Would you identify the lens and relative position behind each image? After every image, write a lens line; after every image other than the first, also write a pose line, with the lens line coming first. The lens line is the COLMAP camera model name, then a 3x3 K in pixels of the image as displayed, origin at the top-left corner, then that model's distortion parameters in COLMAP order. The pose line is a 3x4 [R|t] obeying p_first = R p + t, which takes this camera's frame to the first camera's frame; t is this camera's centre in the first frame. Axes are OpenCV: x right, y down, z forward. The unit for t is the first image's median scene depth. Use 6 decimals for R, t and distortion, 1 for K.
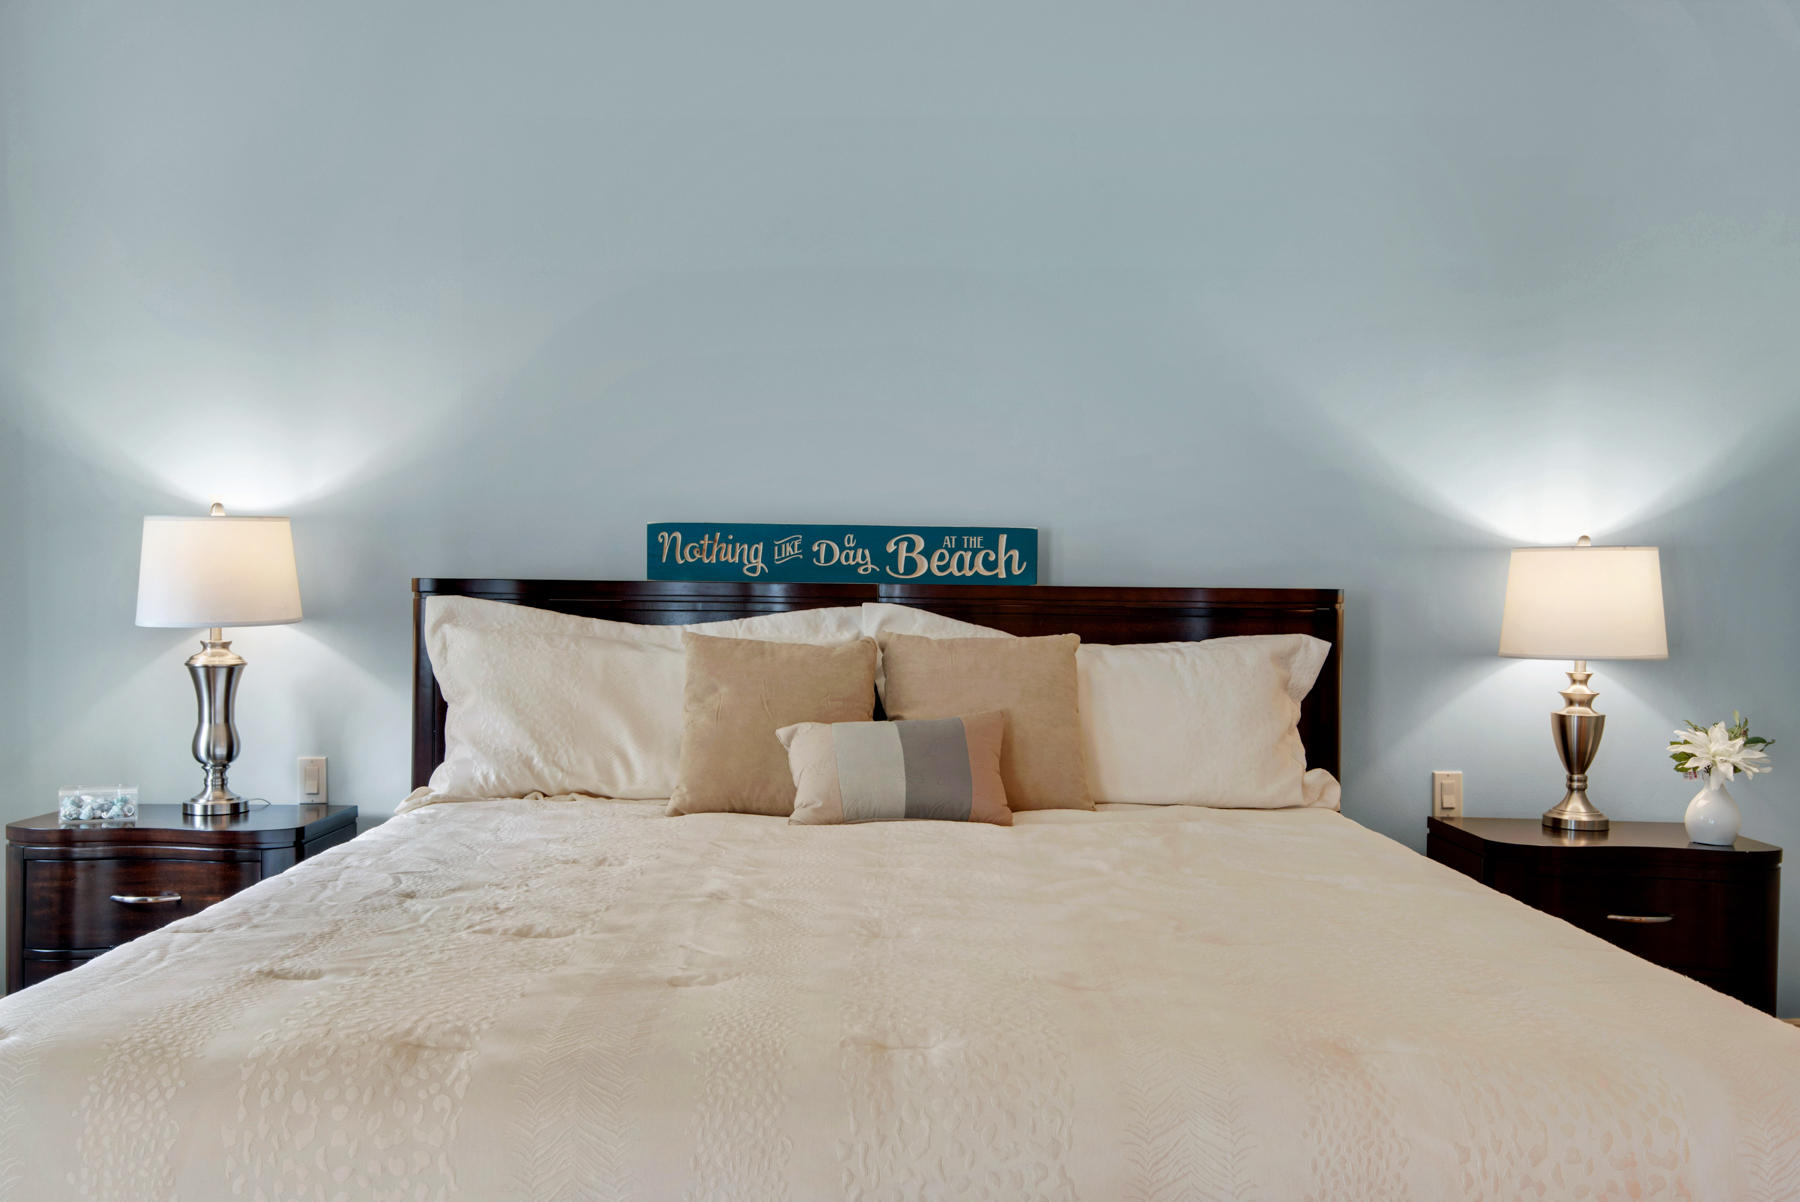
lens RADIAL K [[1605.1, 0, 902.6], [0, 1605.1, 608.8], [0, 0, 1]] dist [0.041777, -0.024483]
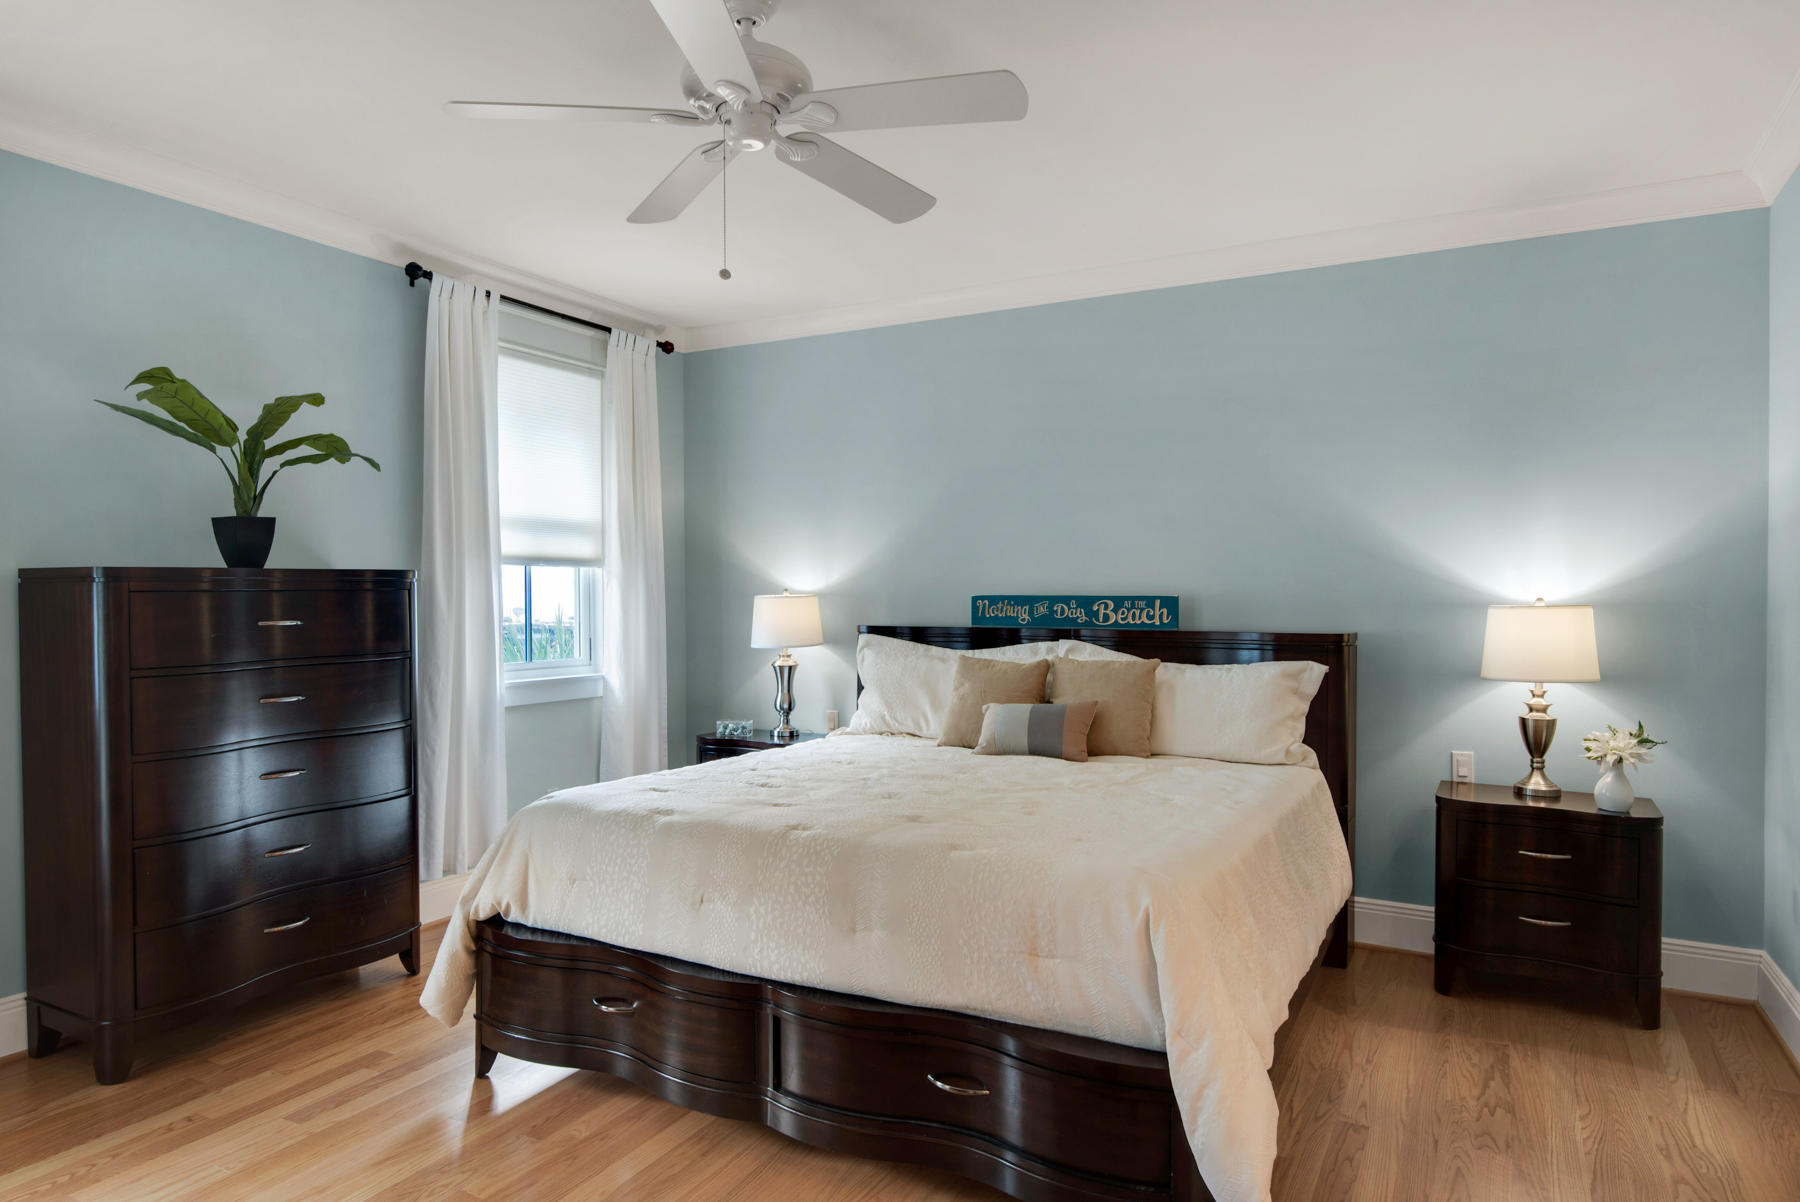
lens RADIAL K [[1120.4, 0, 906.3], [0, 1120.4, 596.6], [0, 0, 1]] dist [0.026425, -0.005779]
pose [[0.866673, -0.010383, -0.498768, 0.447946], [-0.000651, 0.999759, -0.021943, -0.023598], [0.498875, 0.019342, 0.866458, -0.196142]]
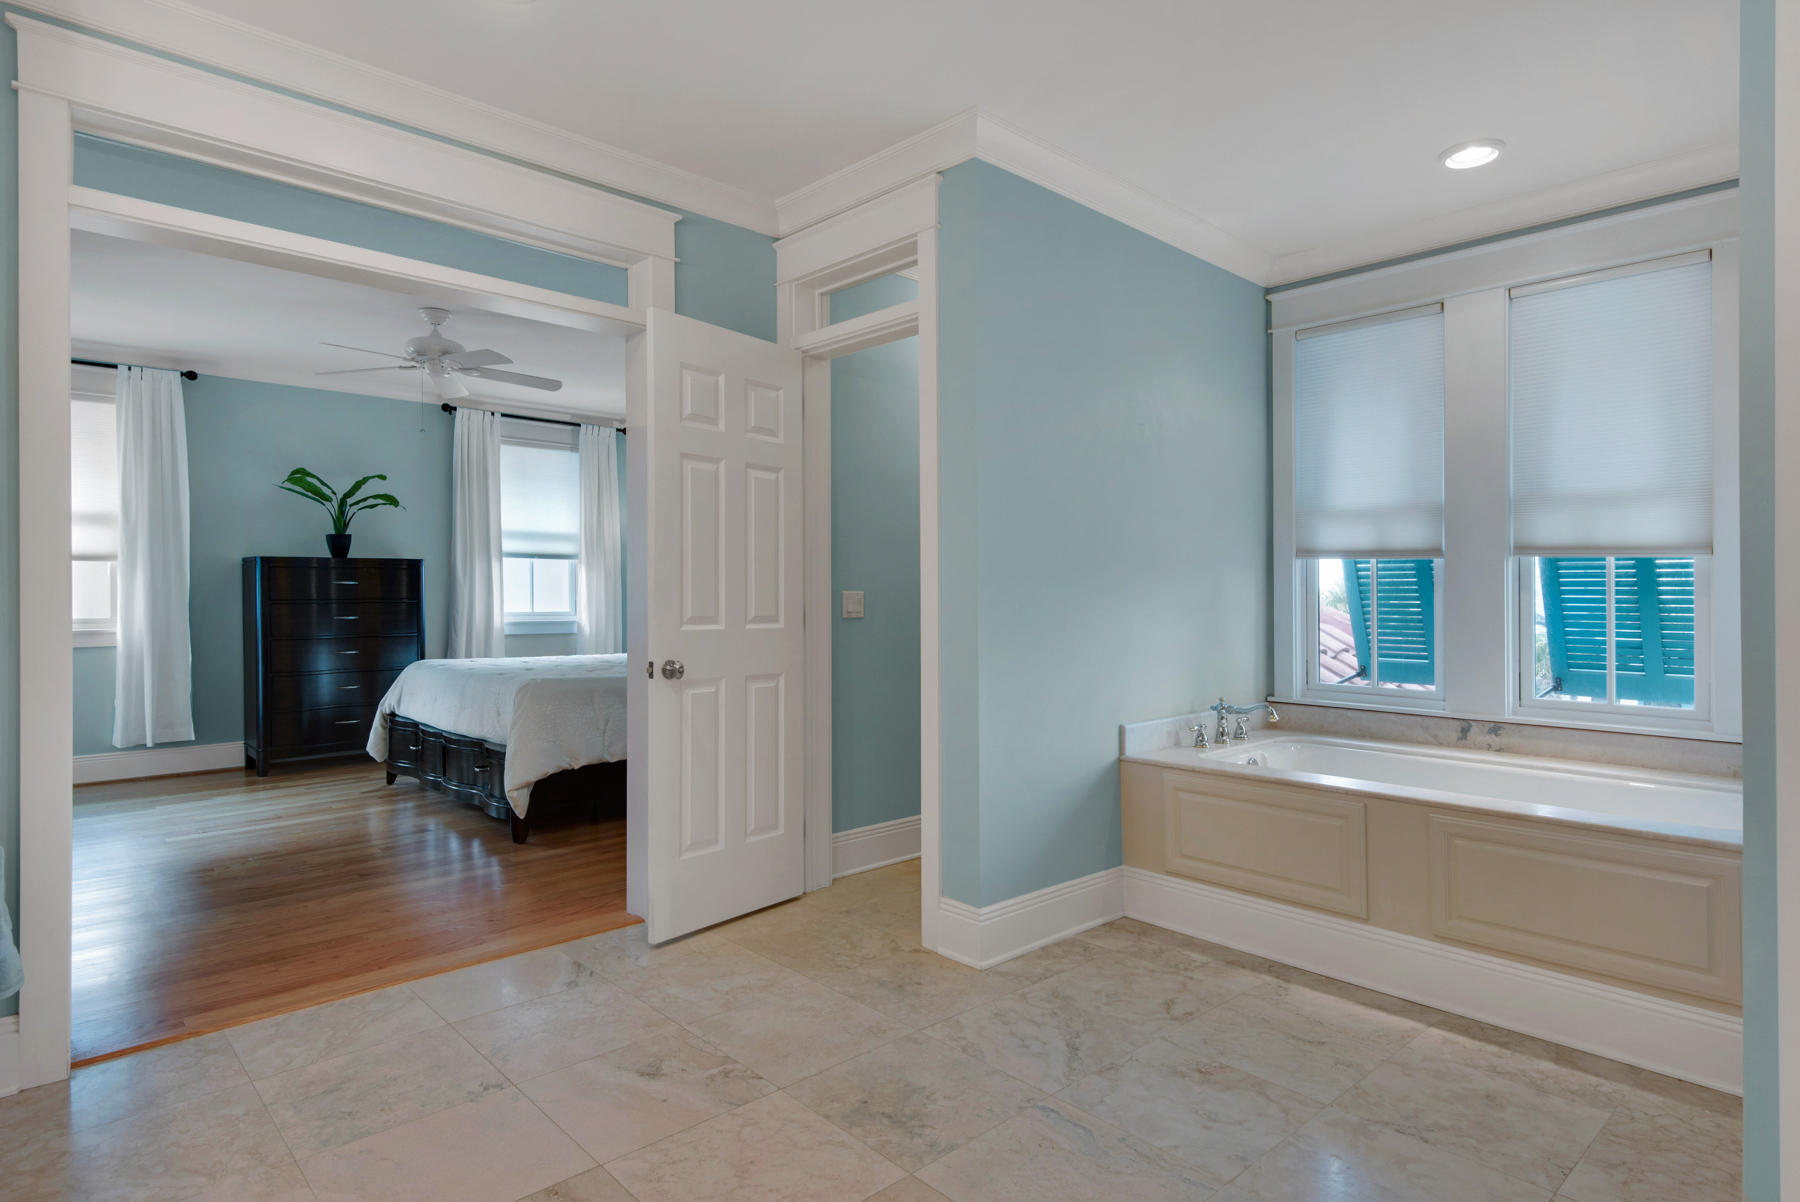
lens RADIAL K [[1018.5, 0, 911.9], [0, 1018.5, 591.5], [0, 0, 1]] dist [0.040938, -0.000145]
pose [[0.664744, -0.012454, -0.746967, 1.553556], [-0.011101, 0.999586, -0.026544, 0.029851], [0.746988, 0.025937, 0.664331, -0.118784]]
